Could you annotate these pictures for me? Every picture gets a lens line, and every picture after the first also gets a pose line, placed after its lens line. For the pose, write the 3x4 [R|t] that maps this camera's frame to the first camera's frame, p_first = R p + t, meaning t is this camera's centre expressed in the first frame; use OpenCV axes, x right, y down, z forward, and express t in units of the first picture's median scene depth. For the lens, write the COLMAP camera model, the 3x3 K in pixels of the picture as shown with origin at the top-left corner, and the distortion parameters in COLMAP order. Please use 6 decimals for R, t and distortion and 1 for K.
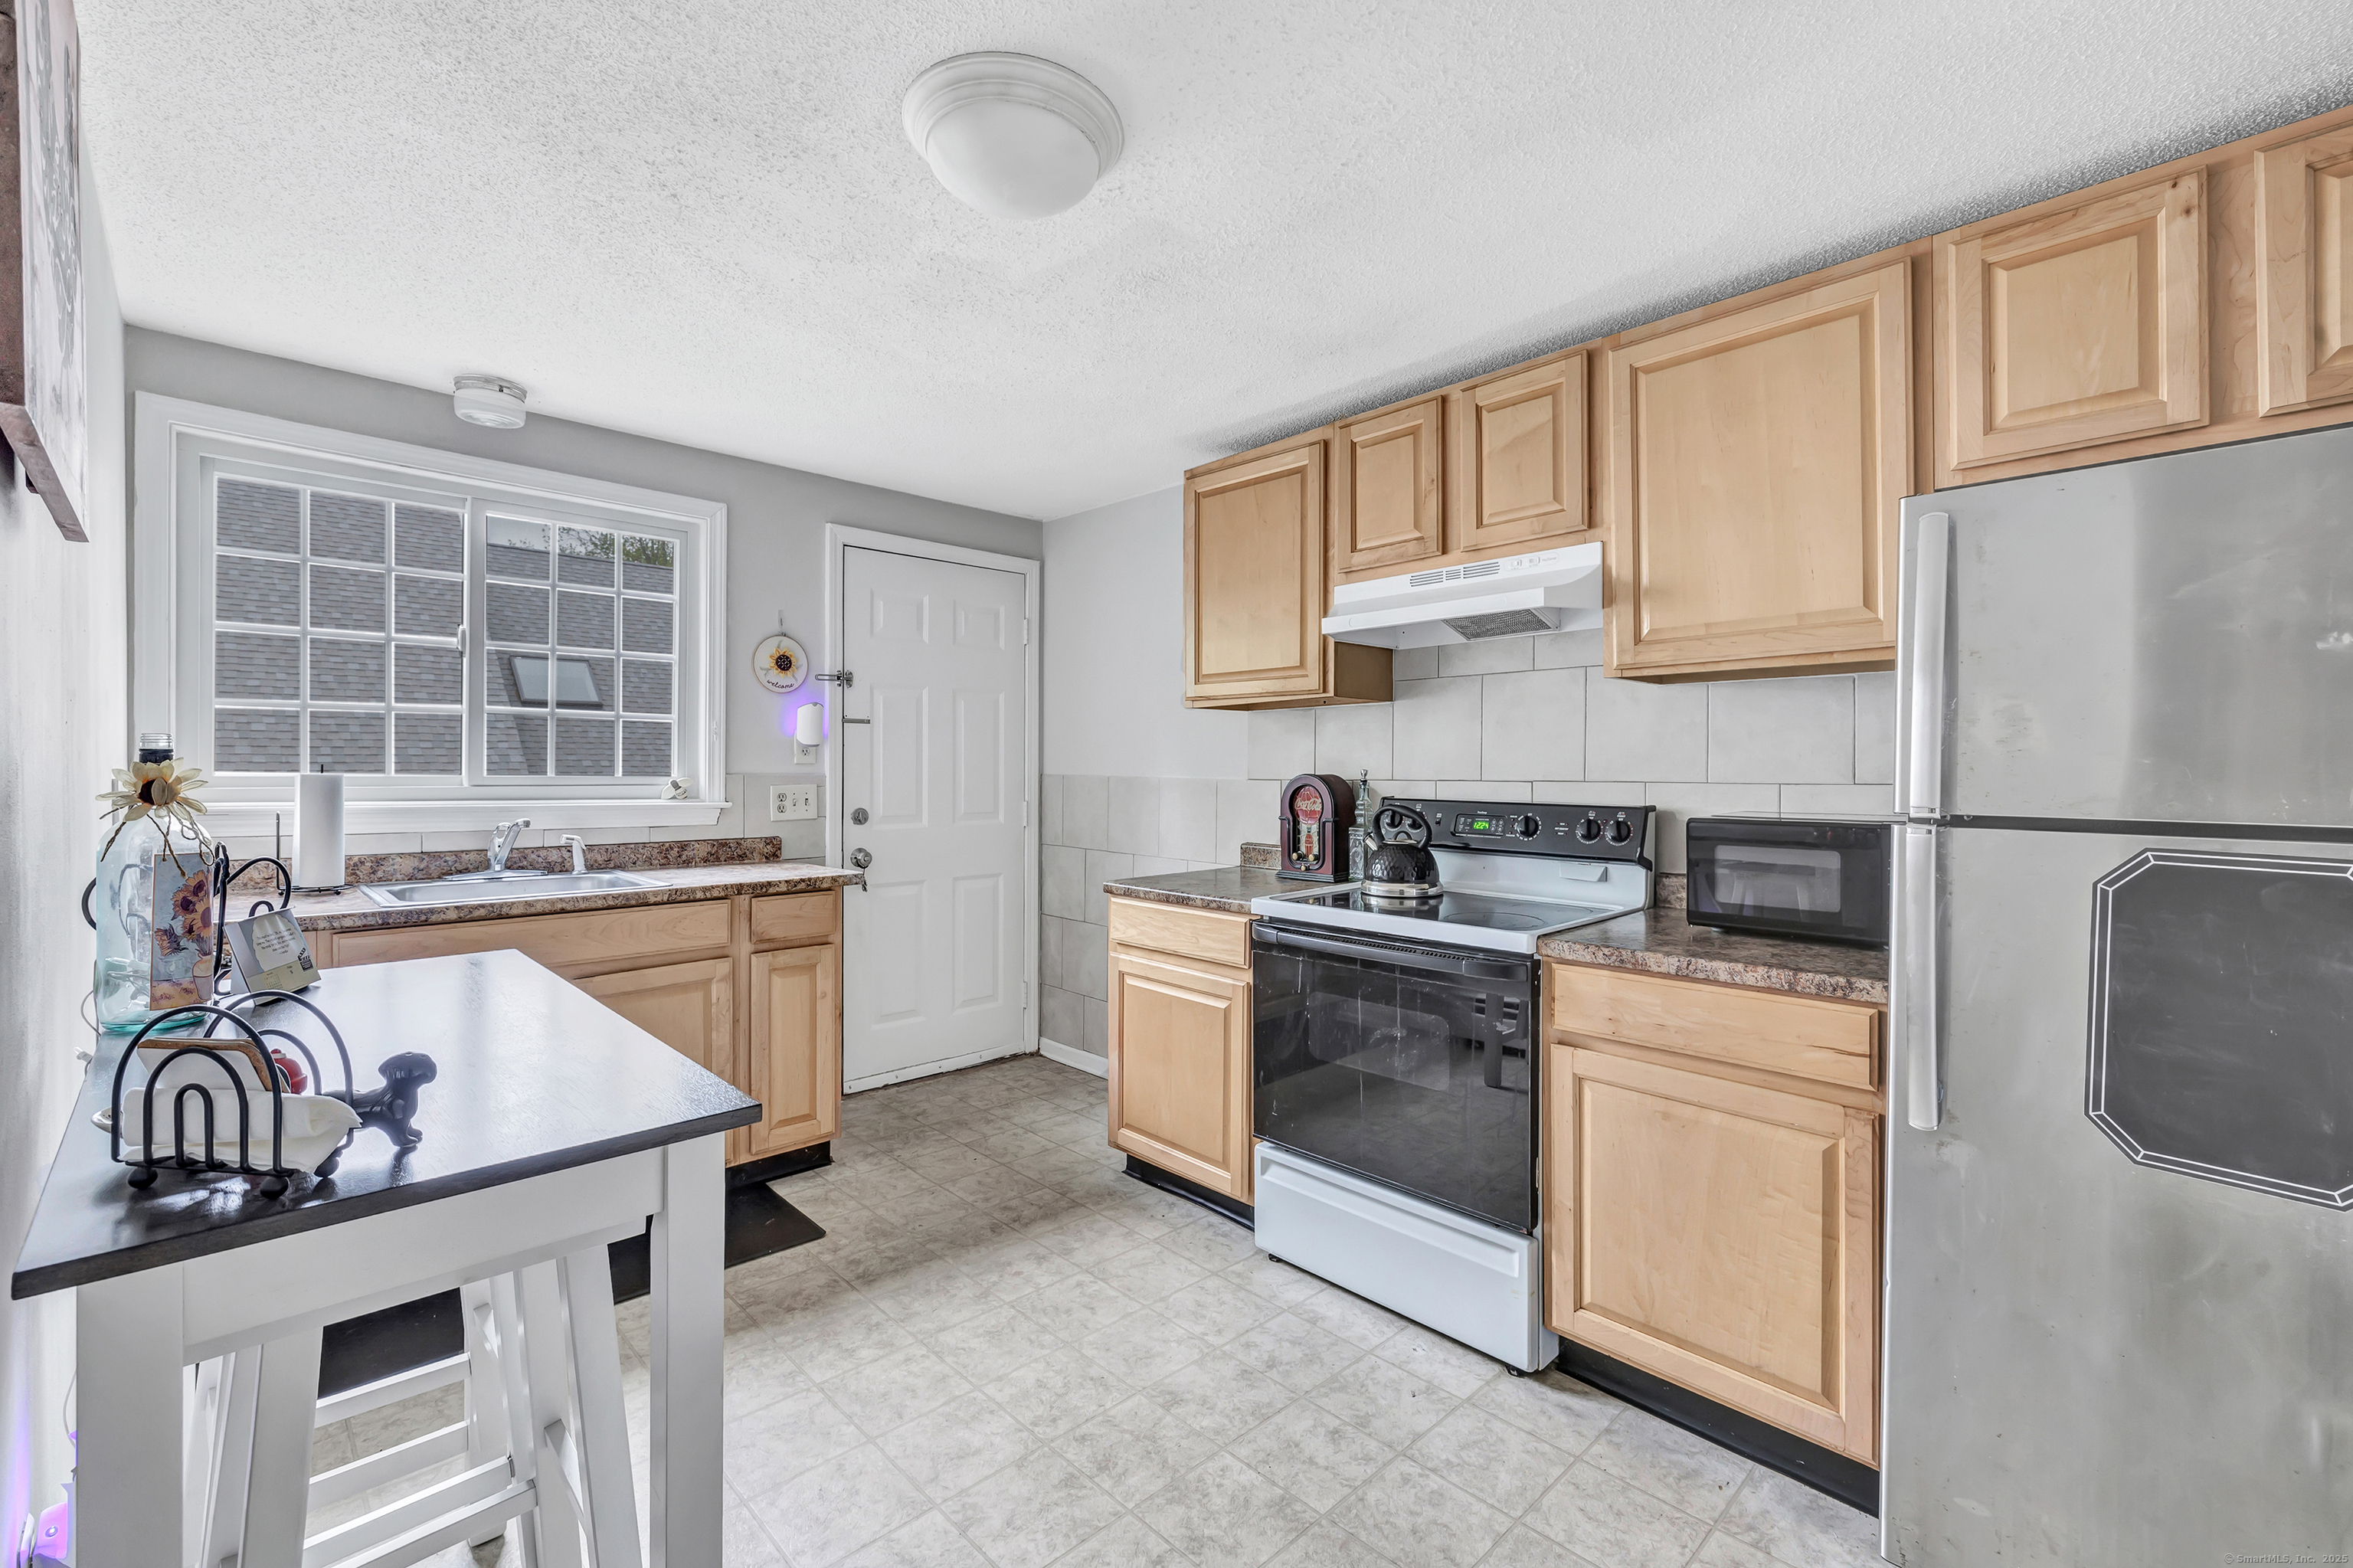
lens RADIAL K [[1007.9, 0, 1187.8], [0, 1007.9, 778.8], [0, 0, 1]] dist [-0.000674, 0.000901]
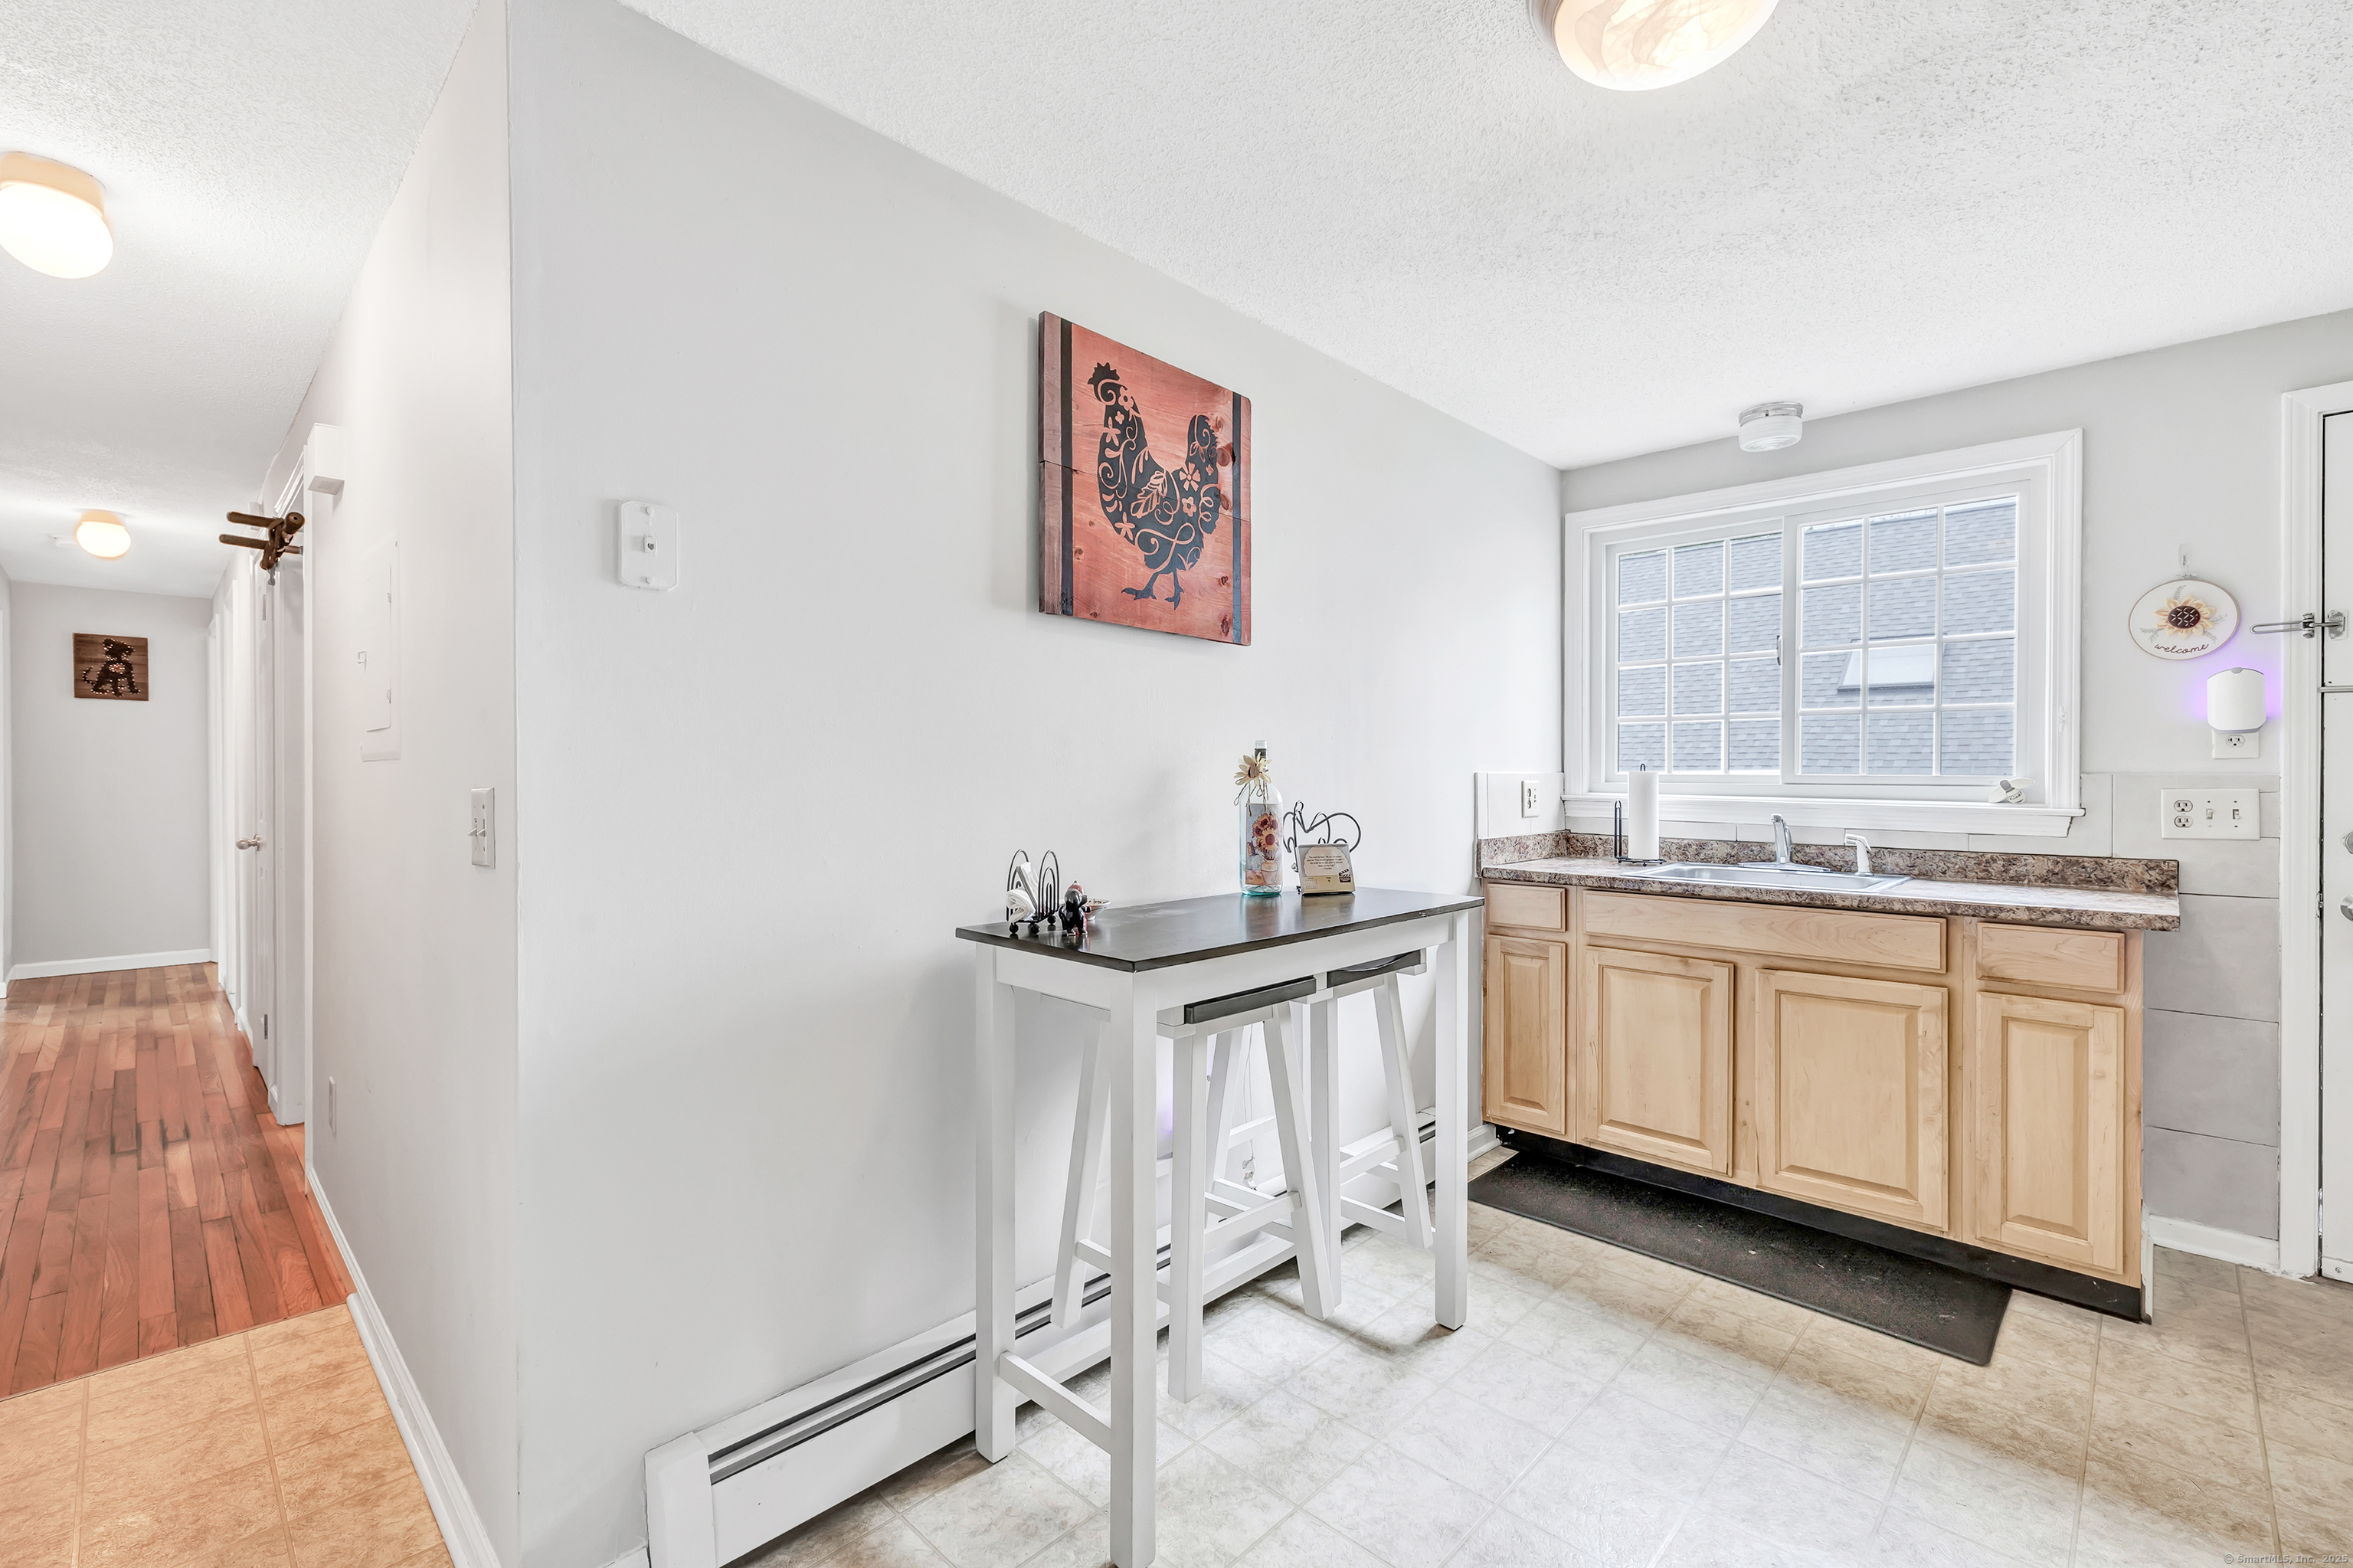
lens RADIAL K [[1007.9, 0, 1175.4], [0, 1007.9, 788.1], [0, 0, 1]] dist [-0.000674, 0.000901]
pose [[0.013364, 0.010526, -0.999855, 0.388061], [-0.016011, 0.999819, 0.010312, 0.012599], [0.999783, 0.015871, 0.013530, 0.355093]]
